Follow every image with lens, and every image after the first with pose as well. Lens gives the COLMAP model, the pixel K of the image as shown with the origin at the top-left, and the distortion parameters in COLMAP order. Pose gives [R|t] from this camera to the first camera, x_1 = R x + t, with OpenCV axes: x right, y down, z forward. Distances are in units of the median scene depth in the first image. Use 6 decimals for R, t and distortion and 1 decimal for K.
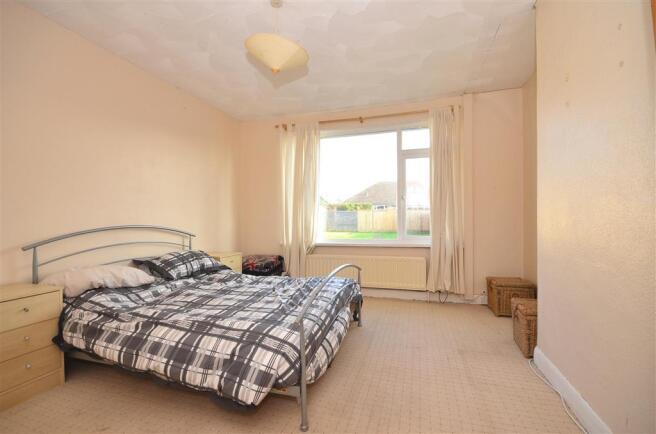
lens RADIAL K [[285.7, 0, 326.9], [0, 285.7, 216.2], [0, 0, 1]] dist [-0.015581, -0.000040]
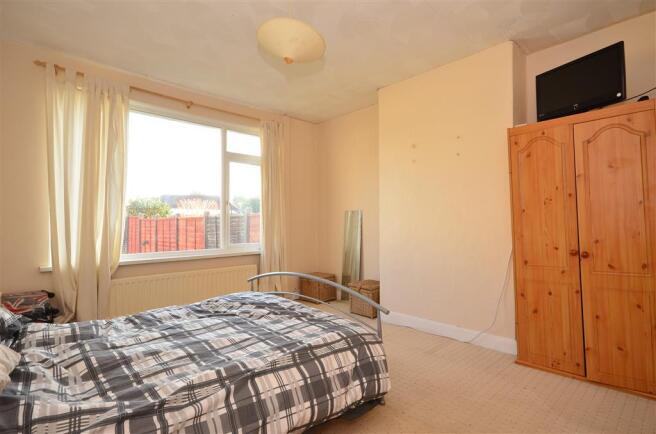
lens RADIAL K [[335.7, 0, 325.0], [0, 335.7, 219.8], [0, 0, 1]] dist [0.007021, 0.000704]
pose [[0.487636, 0.015921, 0.872902, -0.557154], [-0.012756, 0.999857, -0.011111, -0.001073], [-0.872954, -0.005717, 0.487769, 0.198215]]
